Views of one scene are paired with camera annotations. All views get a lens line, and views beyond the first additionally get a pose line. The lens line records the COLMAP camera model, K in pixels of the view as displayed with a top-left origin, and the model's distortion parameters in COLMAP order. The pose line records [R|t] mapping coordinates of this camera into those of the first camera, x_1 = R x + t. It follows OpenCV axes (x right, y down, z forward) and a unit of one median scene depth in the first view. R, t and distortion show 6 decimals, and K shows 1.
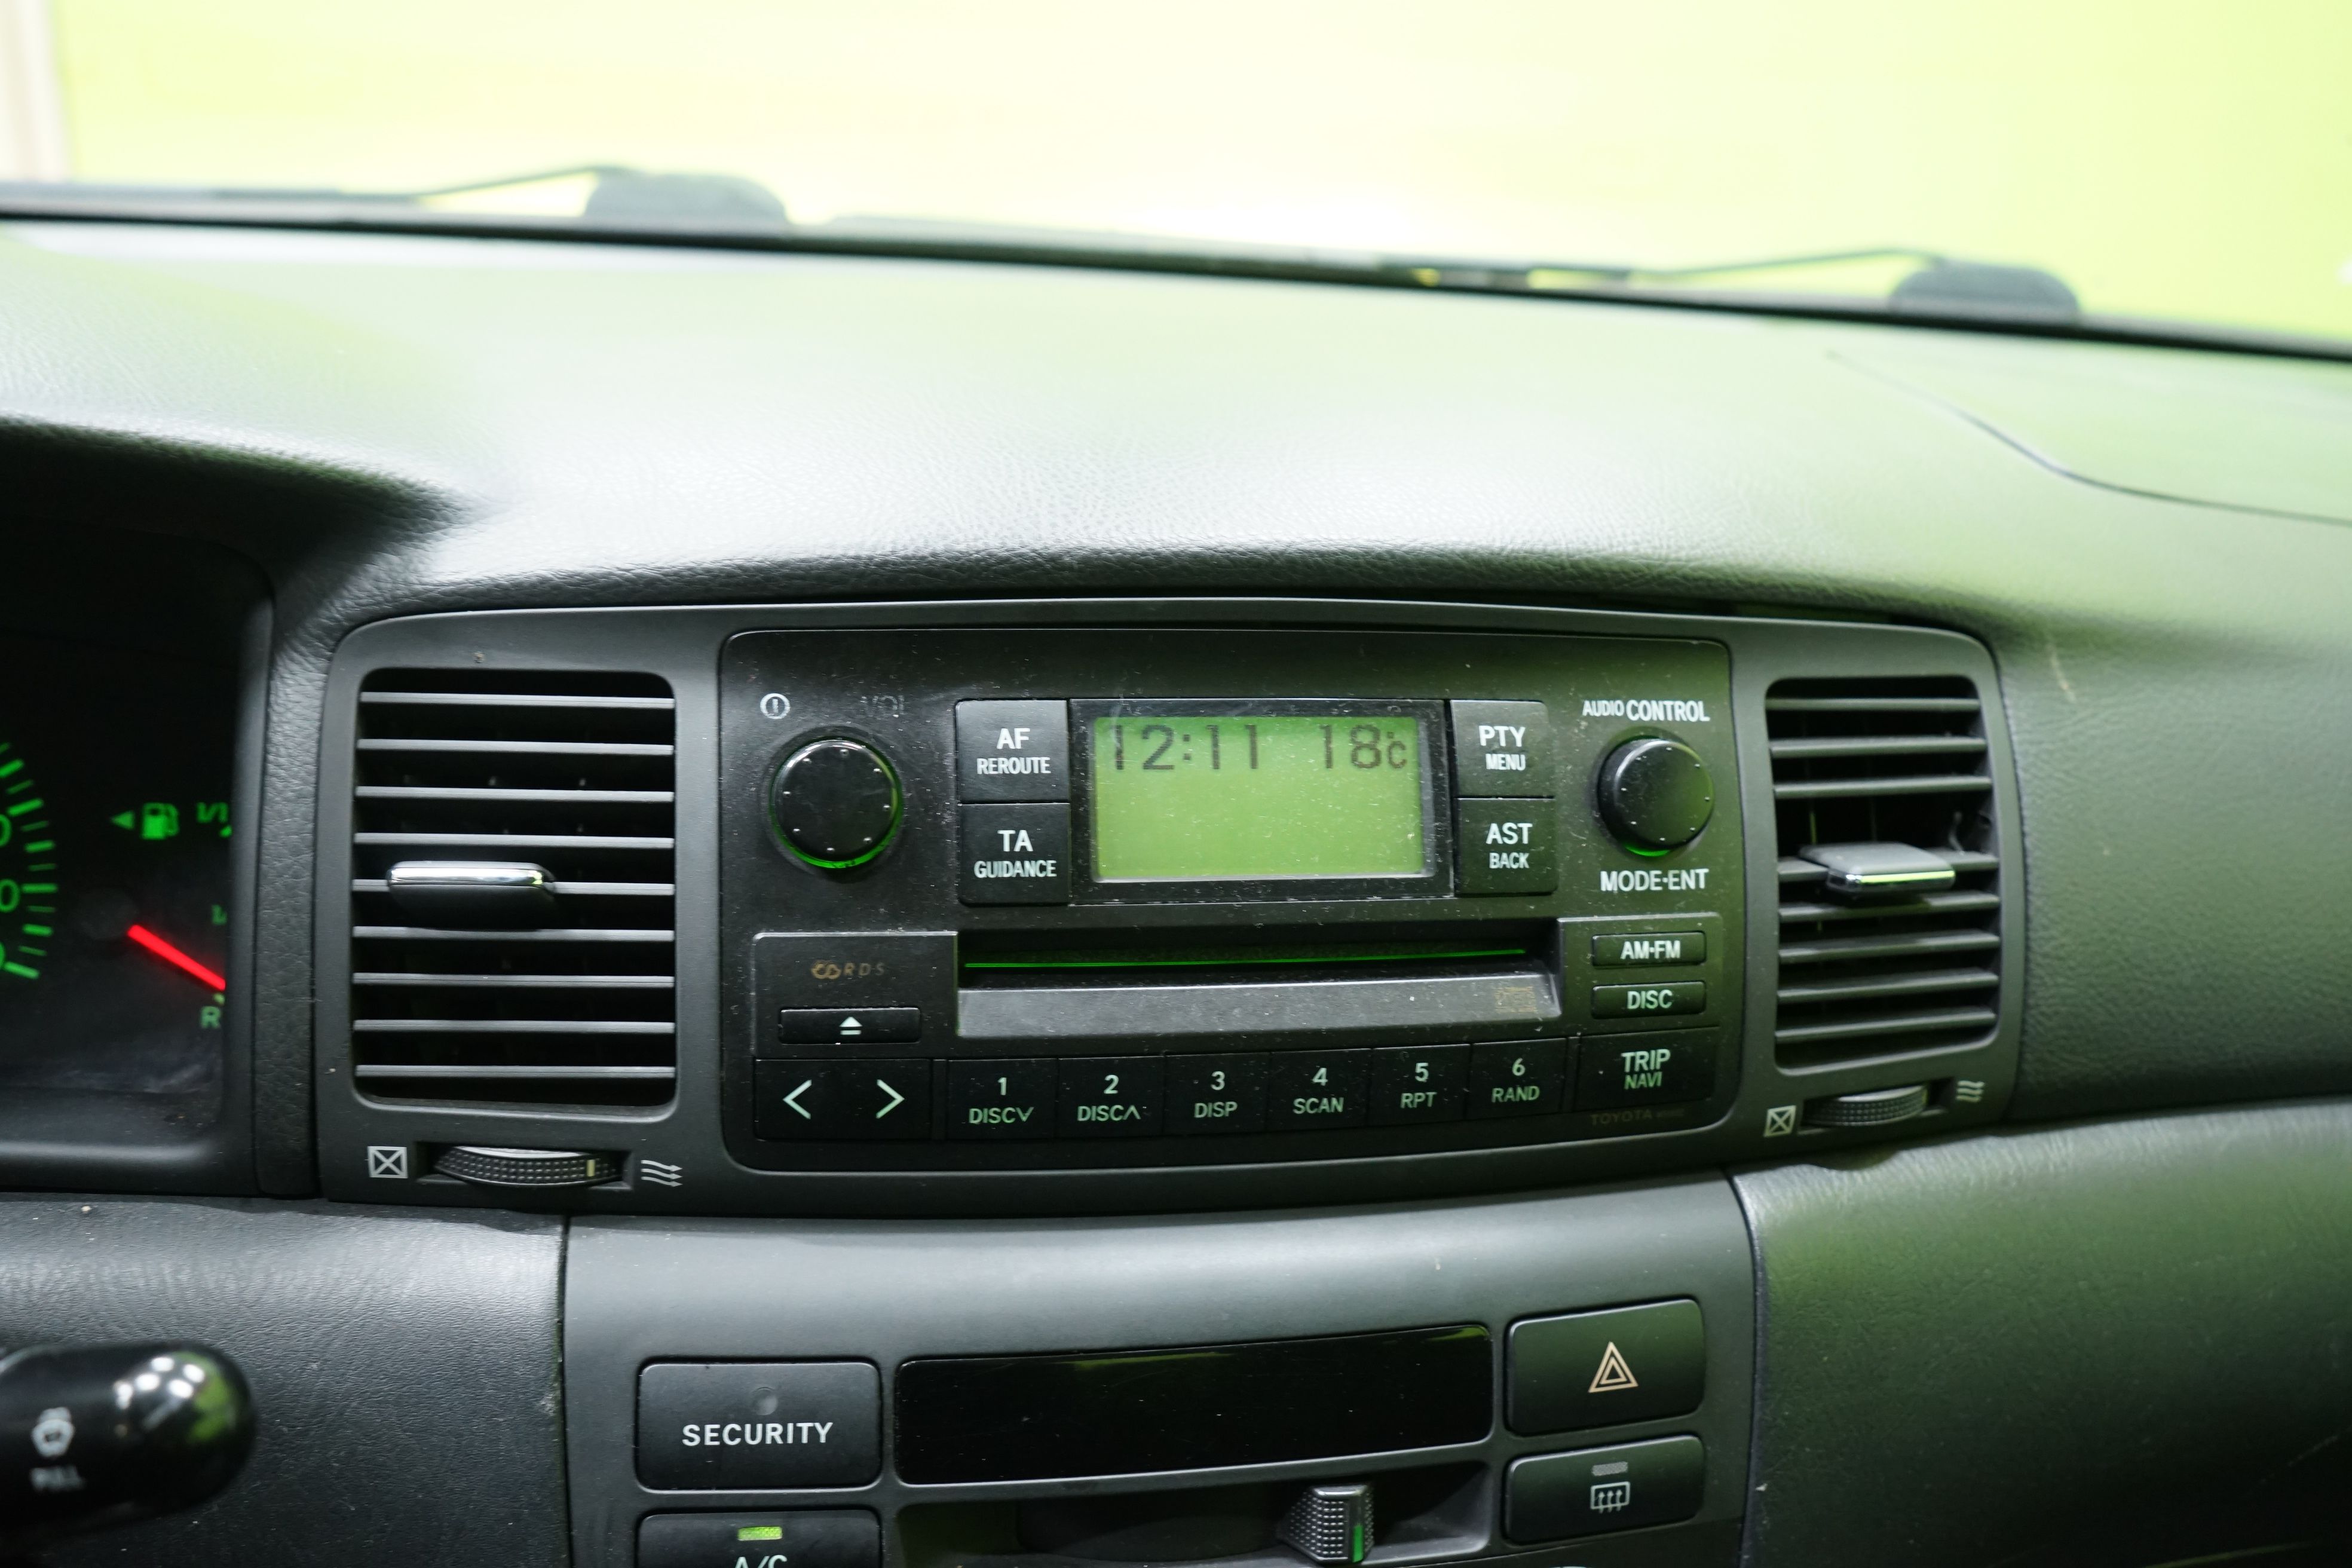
lens RADIAL K [[2077.1, 0, 1167.5], [0, 2077.1, 785.8], [0, 0, 1]] dist [-0.017161, 0.036511]
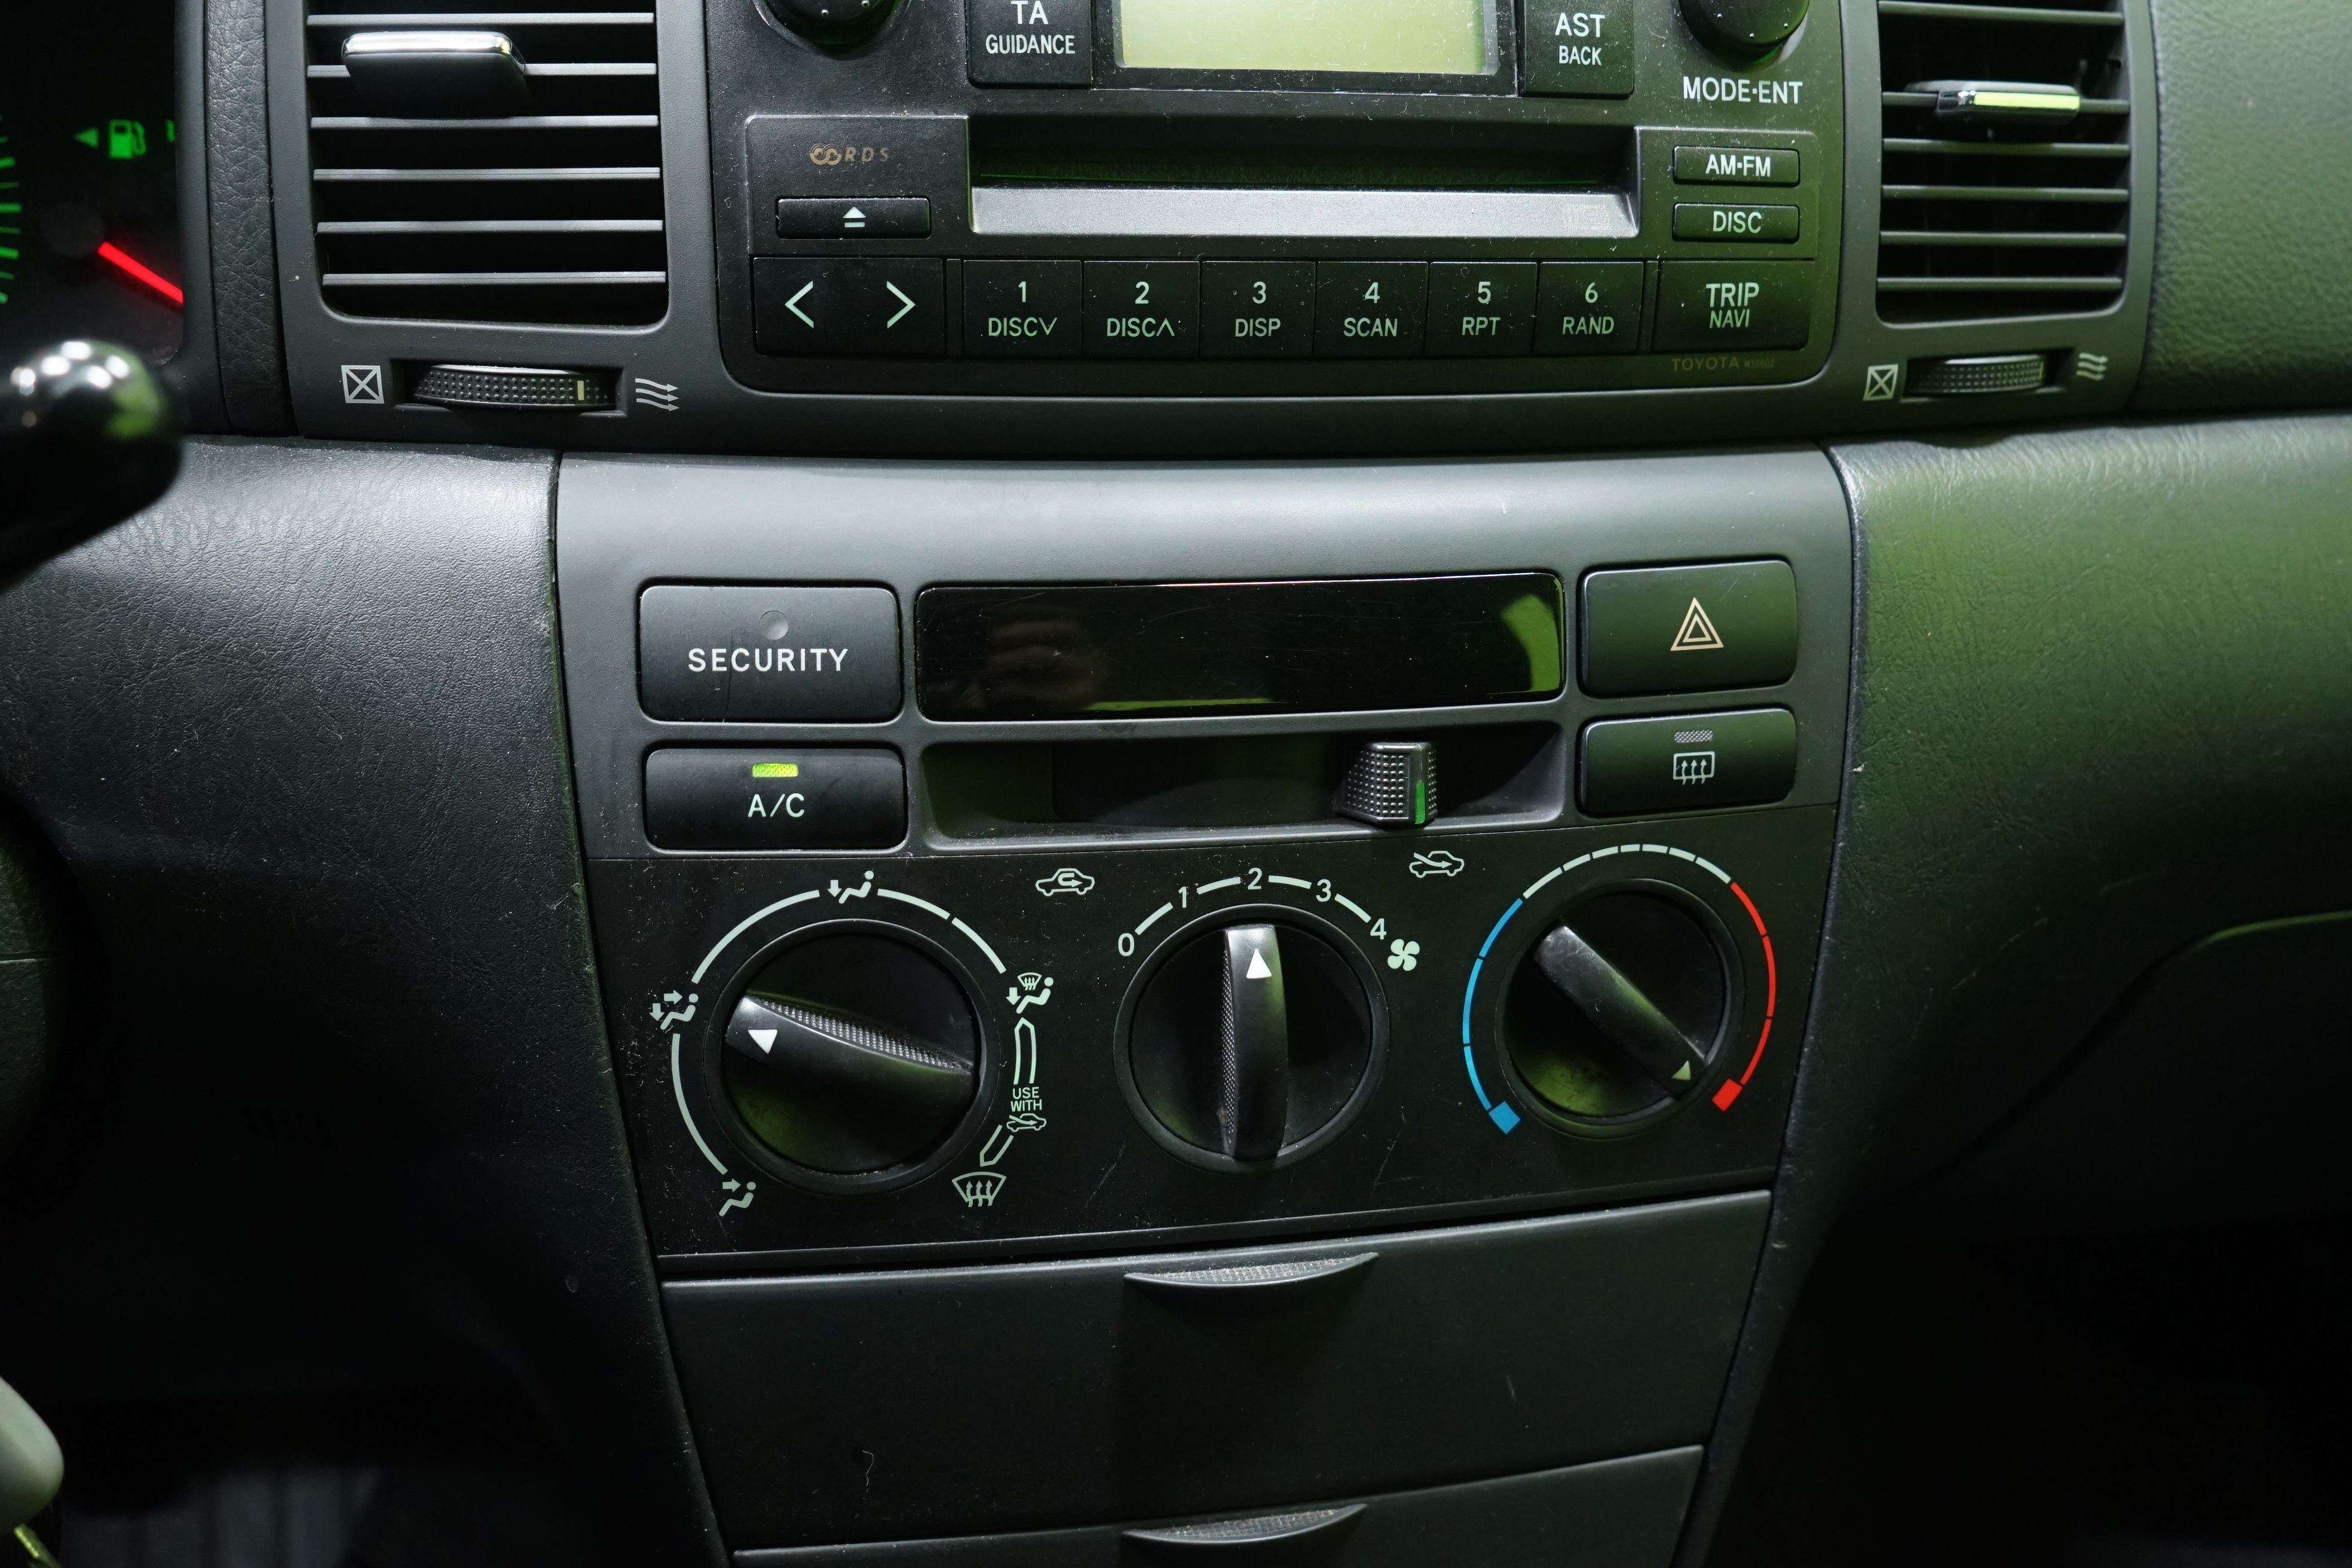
lens RADIAL K [[2077.1, 0, 1166.2], [0, 2077.1, 784.4], [0, 0, 1]] dist [-0.017161, 0.036511]
pose [[0.999131, -0.017978, -0.037594, 0.013736], [0.021095, 0.996225, 0.084209, 0.278902], [0.035938, -0.084929, 0.995739, 0.072475]]
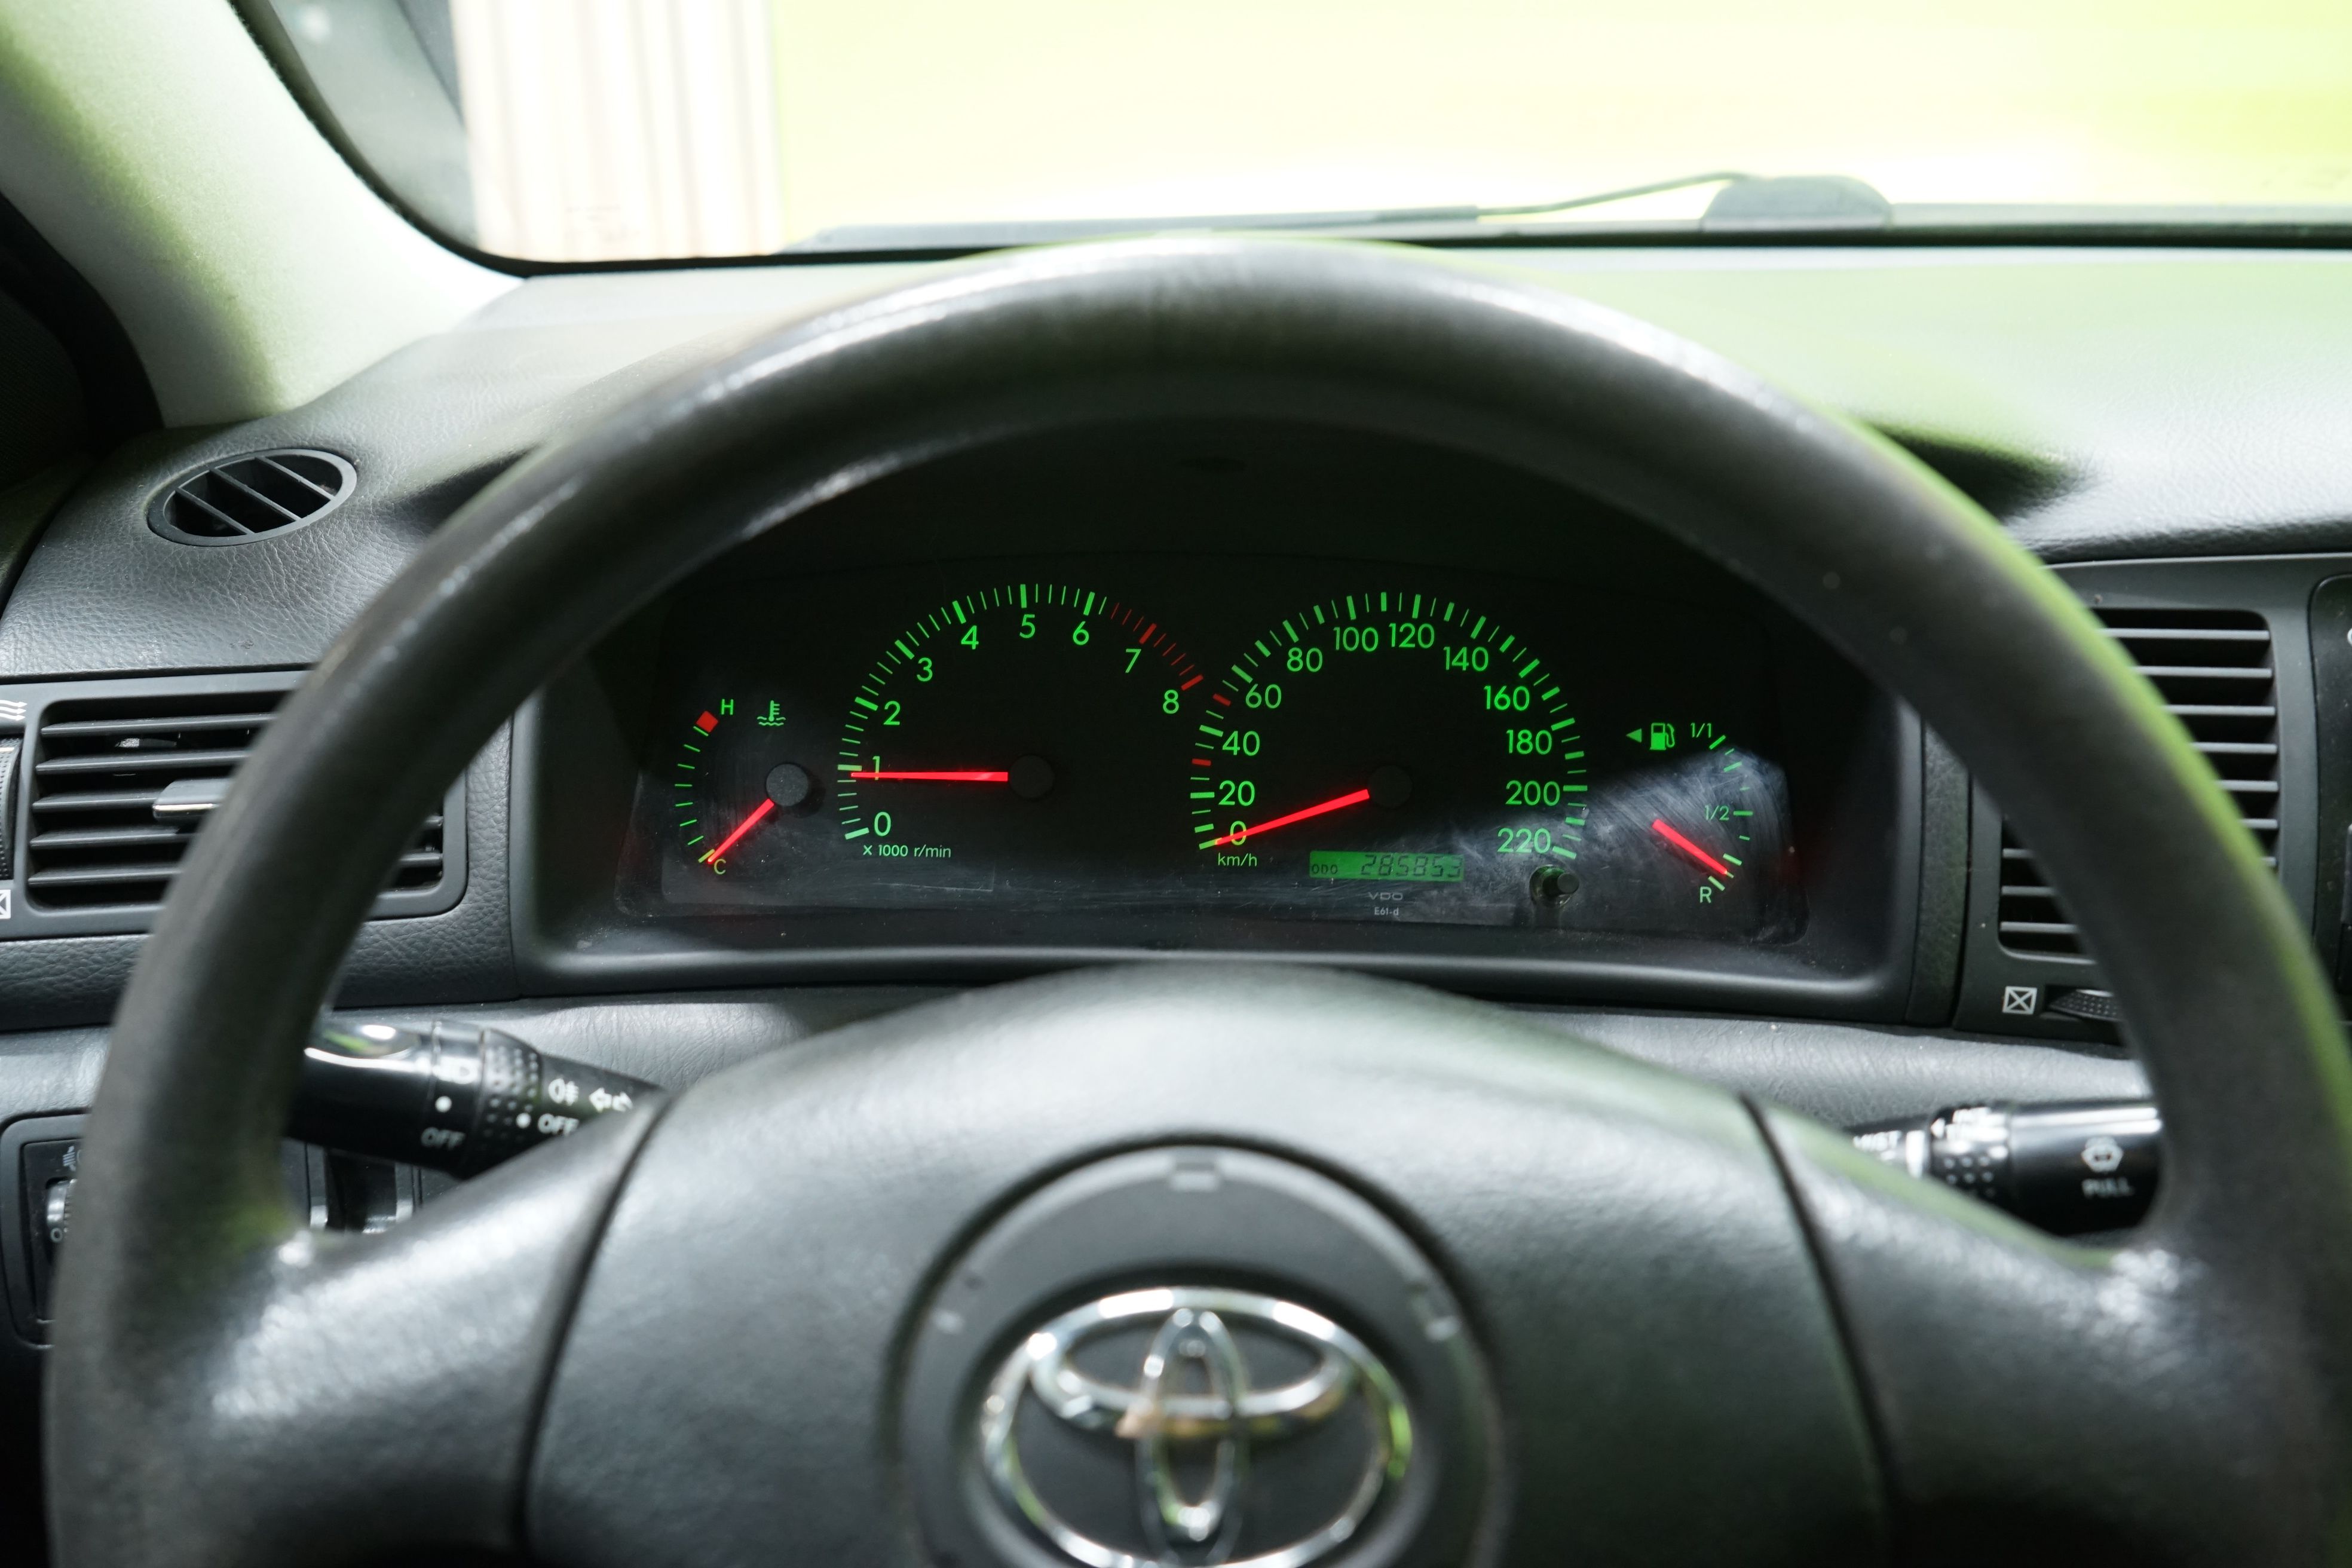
lens RADIAL K [[2077.1, 0, 1166.3], [0, 2077.1, 781.3], [0, 0, 1]] dist [-0.017161, 0.036511]
pose [[0.970223, 0.011034, -0.241962, -0.555070], [-0.007306, 0.999840, 0.016298, 0.030511], [0.242104, -0.014045, 0.970149, -0.334792]]
